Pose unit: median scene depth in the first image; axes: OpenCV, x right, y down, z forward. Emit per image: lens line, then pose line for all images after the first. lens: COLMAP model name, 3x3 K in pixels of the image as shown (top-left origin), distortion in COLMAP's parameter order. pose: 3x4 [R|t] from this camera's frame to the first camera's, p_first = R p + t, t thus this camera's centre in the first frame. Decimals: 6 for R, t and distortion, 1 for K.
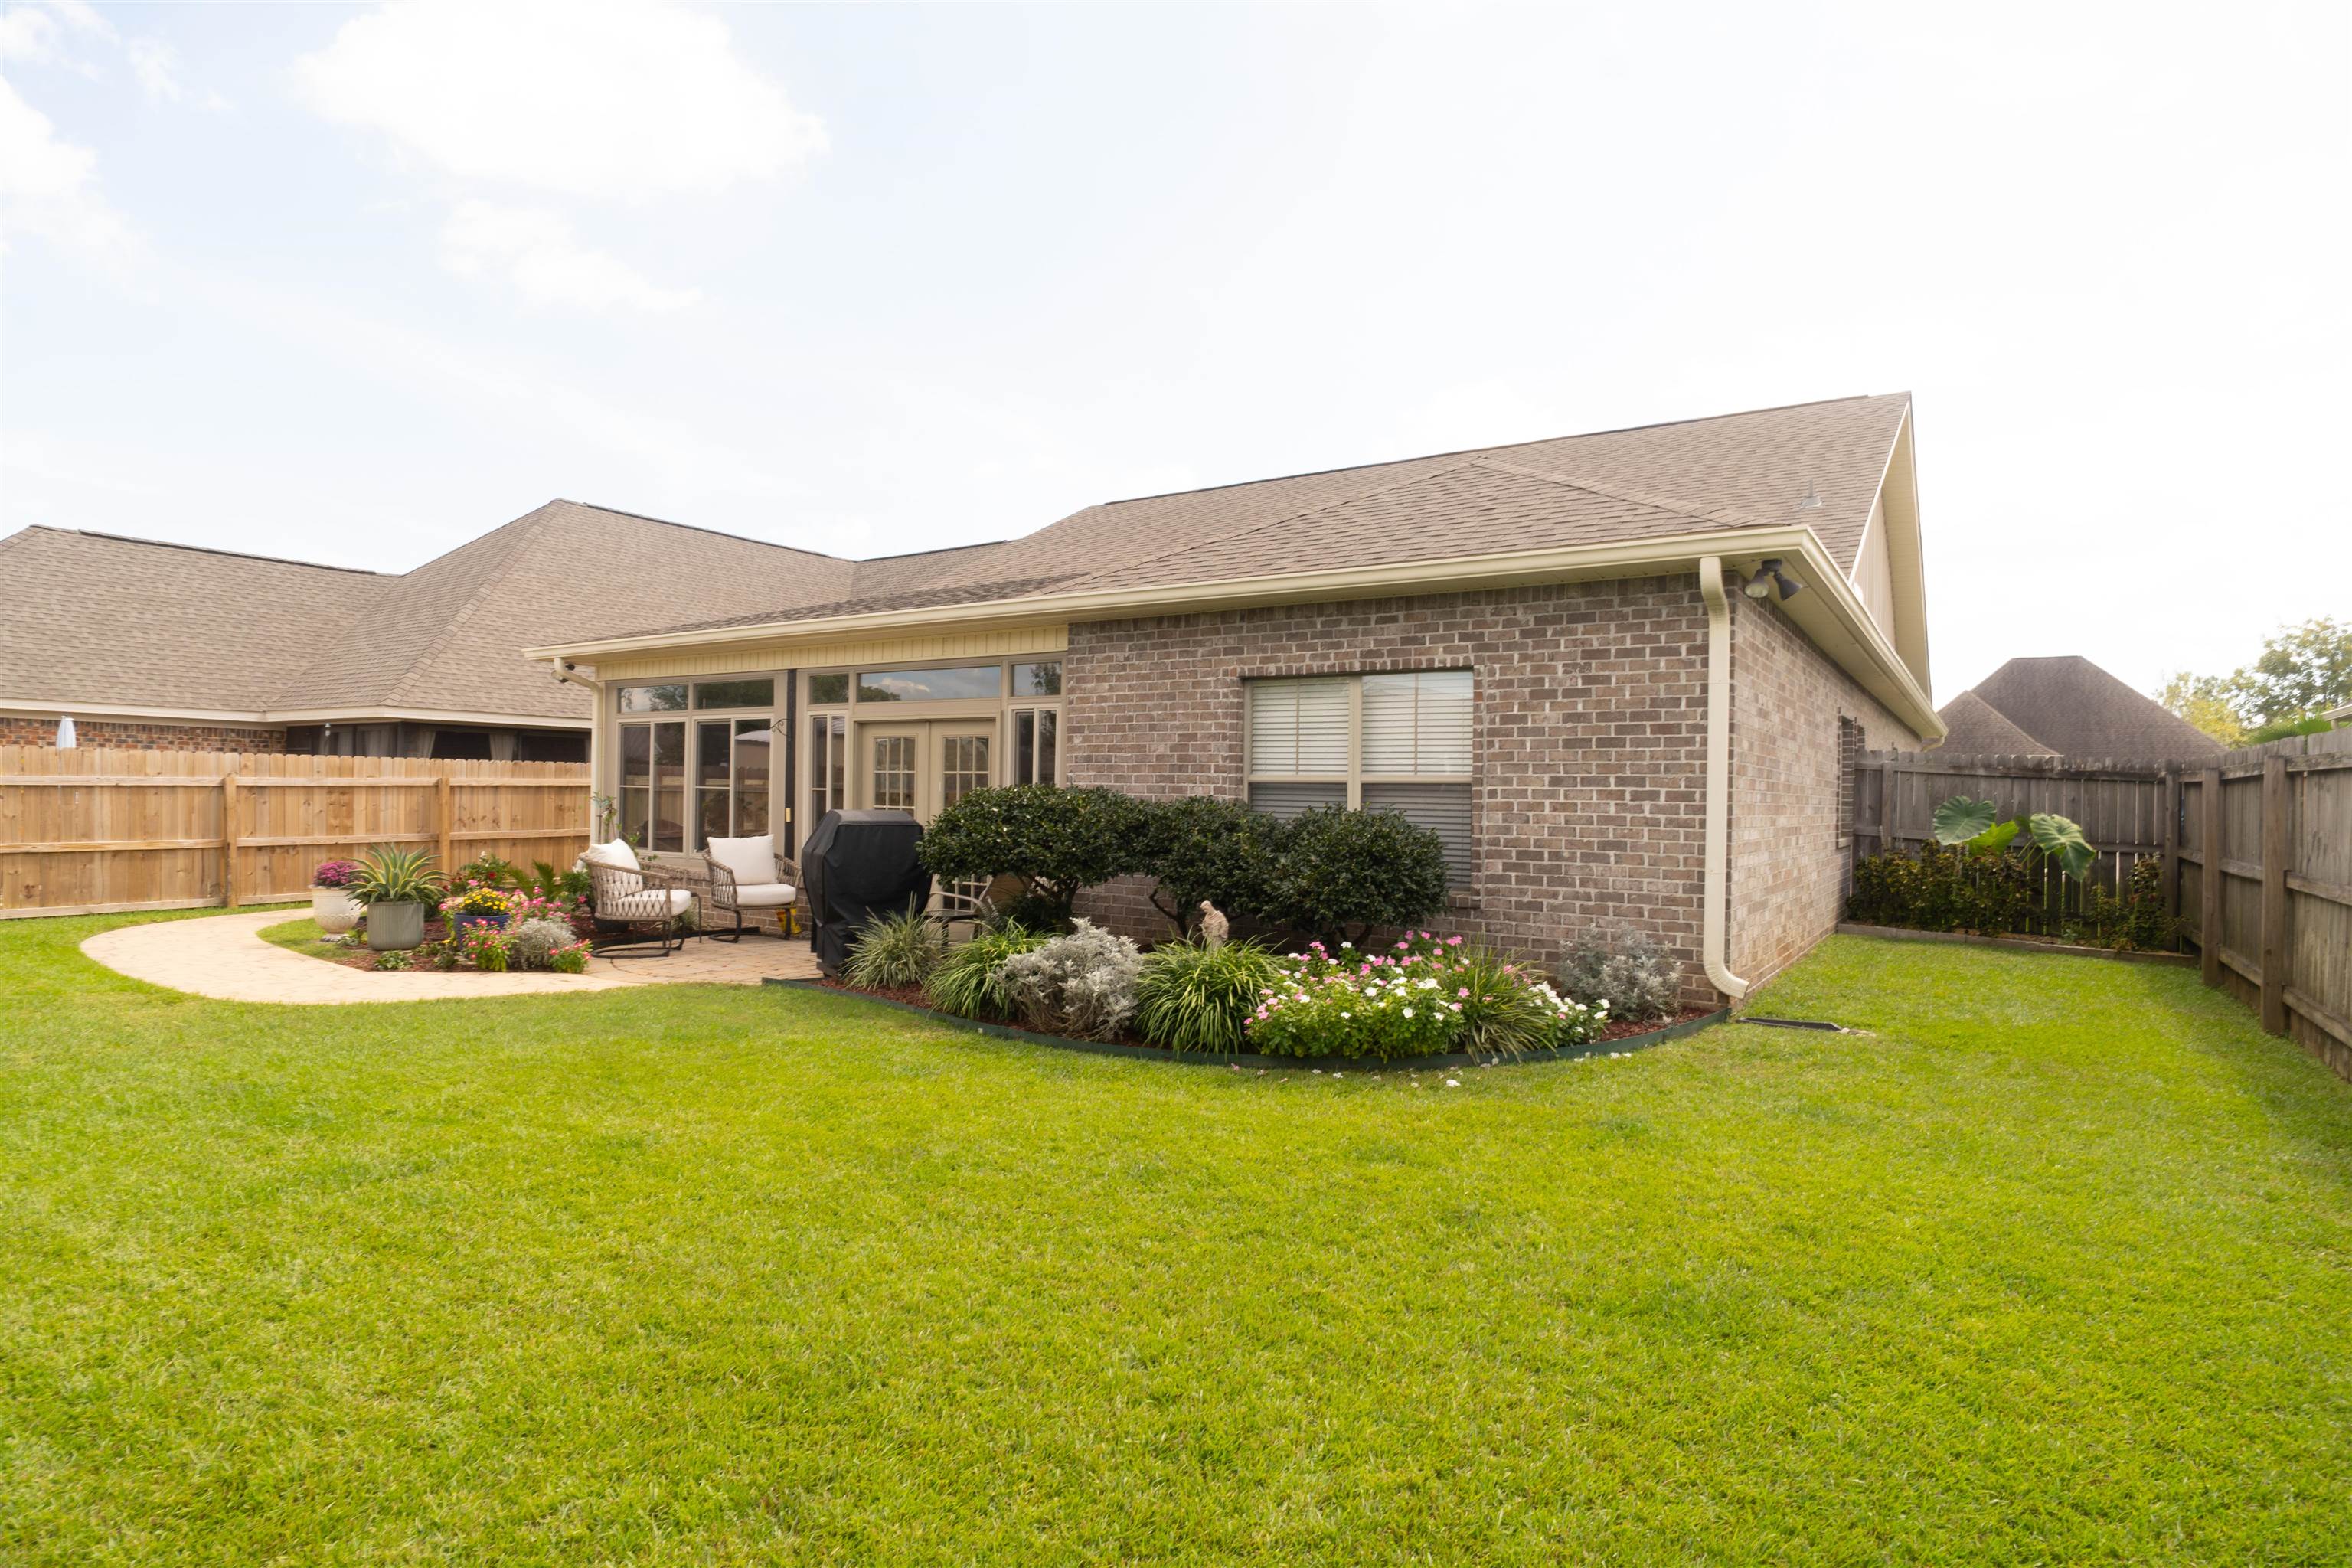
lens RADIAL K [[1255.9, 0, 1176.0], [0, 1255.9, 784.0], [0, 0, 1]] dist [-0.046098, 0.012984]
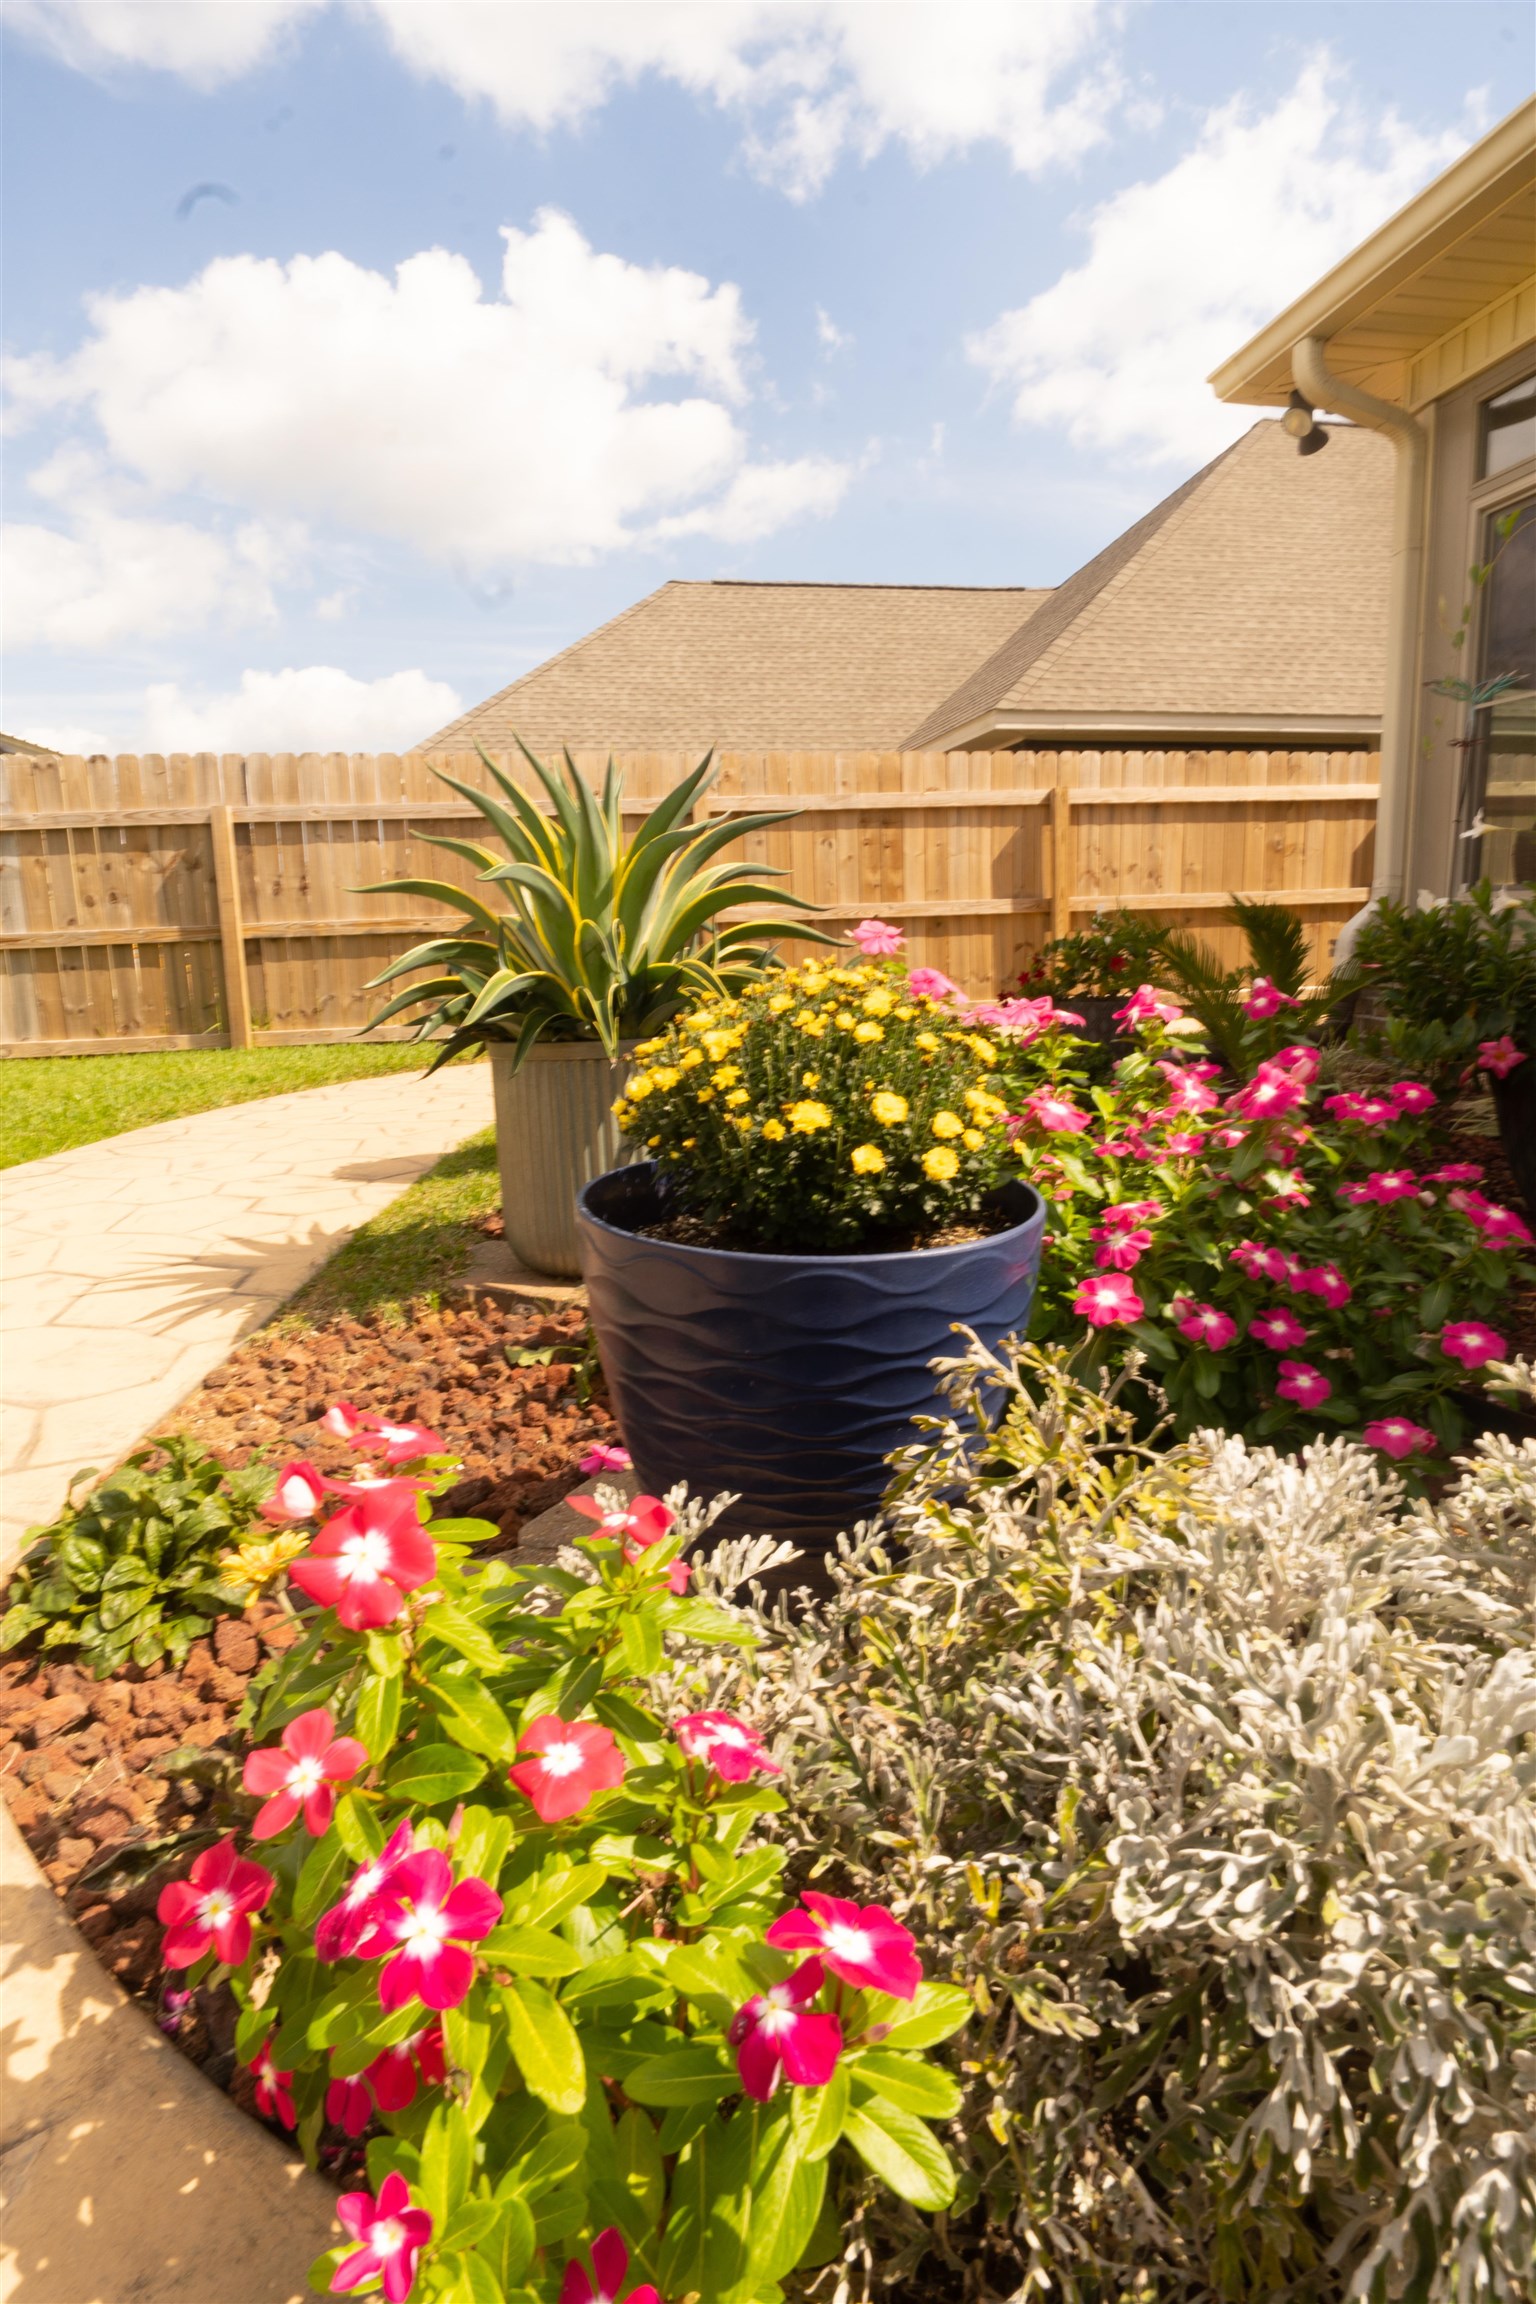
lens RADIAL K [[1230.3, 0, 768.0], [0, 1230.3, 1152.0], [0, 0, 1]] dist [-0.046098, 0.012984]
pose [[0.677128, 0.104901, -0.728350, -0.390713], [0.039105, 0.983259, 0.177970, 0.064792], [0.734825, -0.148991, 0.661690, 0.749476]]
